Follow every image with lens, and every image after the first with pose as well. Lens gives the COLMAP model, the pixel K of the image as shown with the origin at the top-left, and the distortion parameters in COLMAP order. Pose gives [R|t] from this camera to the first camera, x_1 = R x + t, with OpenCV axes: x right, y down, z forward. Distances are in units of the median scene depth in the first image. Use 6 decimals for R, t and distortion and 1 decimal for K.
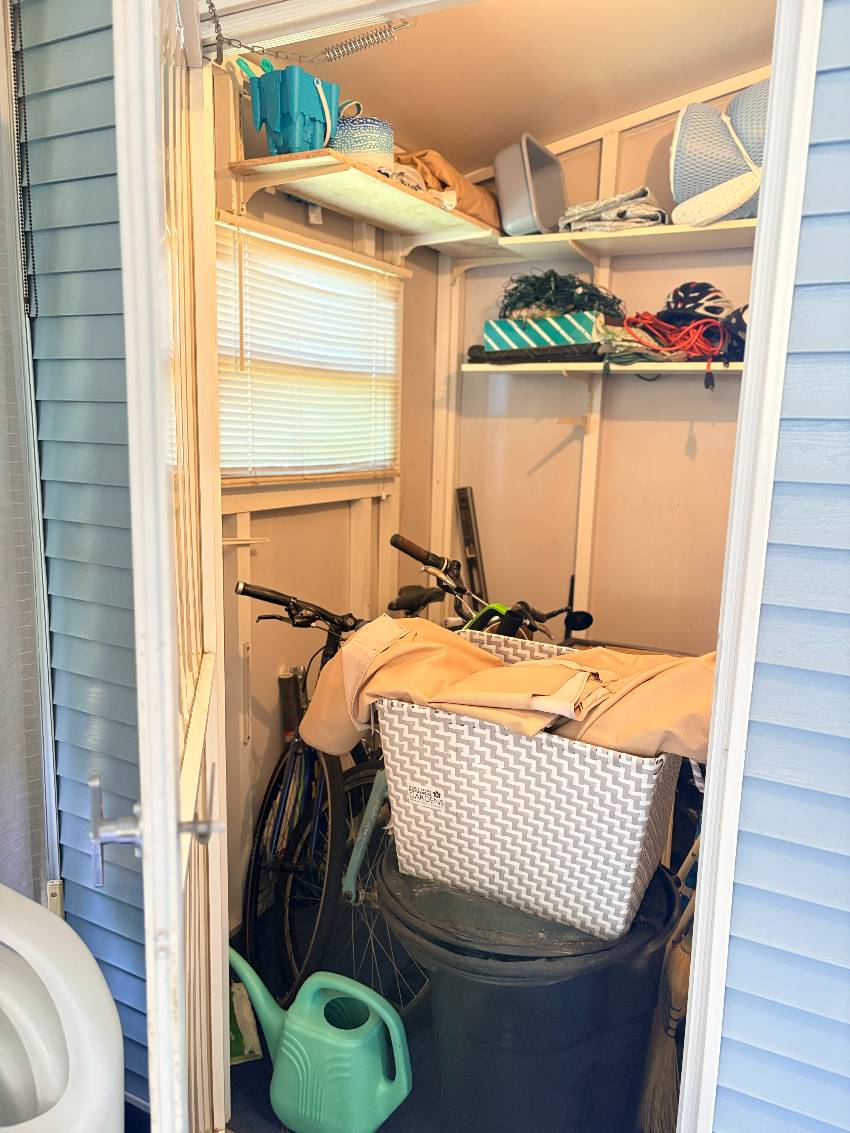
lens RADIAL K [[859.0, 0, 425.0], [0, 859.0, 566.5], [0, 0, 1]] dist [0.005065, 0.000495]
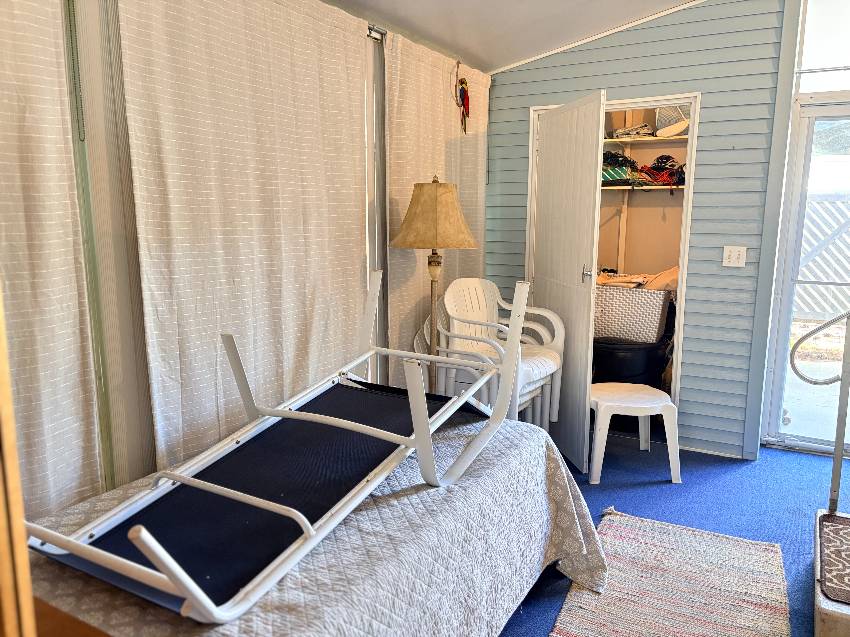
lens RADIAL K [[644.5, 0, 425.0], [0, 644.5, 318.5], [0, 0, 1]] dist [0.005065, 0.000495]
pose [[0.999213, -0.023457, -0.031998, -0.384180], [0.023285, 0.999712, -0.005721, 0.174053], [0.032123, 0.004971, 0.999472, -1.040956]]
